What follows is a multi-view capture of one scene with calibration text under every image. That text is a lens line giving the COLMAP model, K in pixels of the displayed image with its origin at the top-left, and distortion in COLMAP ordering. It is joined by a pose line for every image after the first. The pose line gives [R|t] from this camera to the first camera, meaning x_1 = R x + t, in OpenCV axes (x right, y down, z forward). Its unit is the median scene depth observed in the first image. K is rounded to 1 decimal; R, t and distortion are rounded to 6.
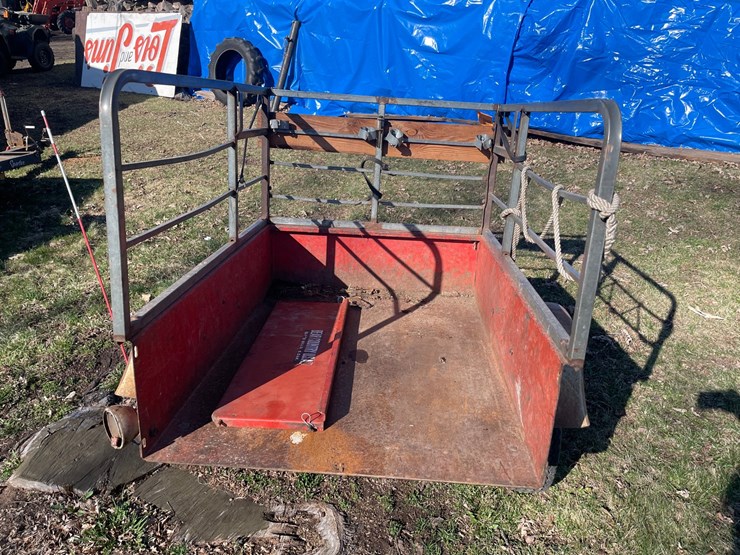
lens RADIAL K [[560.5, 0, 366.3], [0, 560.5, 273.0], [0, 0, 1]] dist [0.057478, -0.074554]
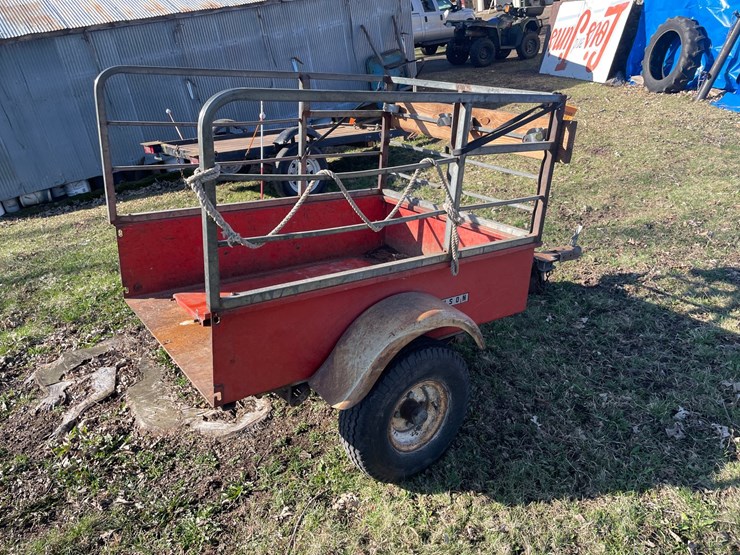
lens RADIAL K [[560.5, 0, 362.0], [0, 560.5, 276.9], [0, 0, 1]] dist [0.057478, -0.074554]
pose [[0.641416, 0.254112, -0.723887, 0.186891], [-0.232666, 0.963546, 0.132083, -0.018225], [0.731062, 0.083704, 0.677157, 0.054435]]
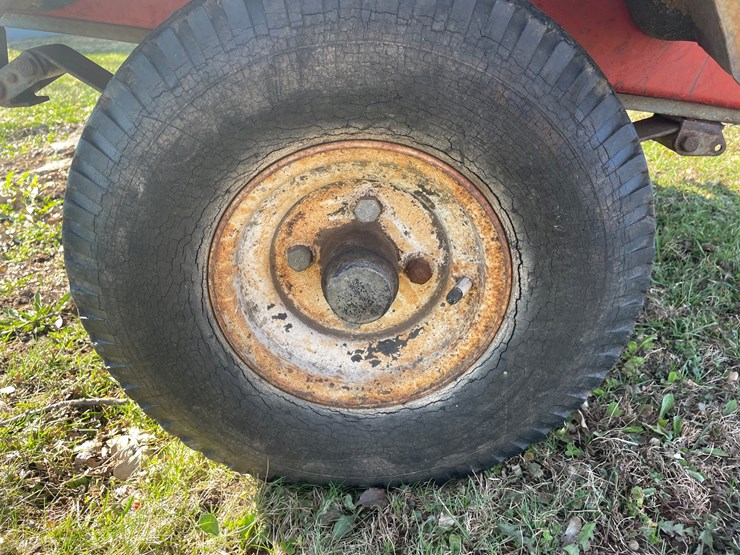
lens RADIAL K [[560.5, 0, 365.5], [0, 560.5, 279.0], [0, 0, 1]] dist [0.057478, -0.074554]
pose [[0.078896, 0.447394, -0.890850, 0.111639], [-0.395719, 0.834268, 0.383932, 0.031522], [0.914977, 0.322235, 0.242863, 0.199241]]
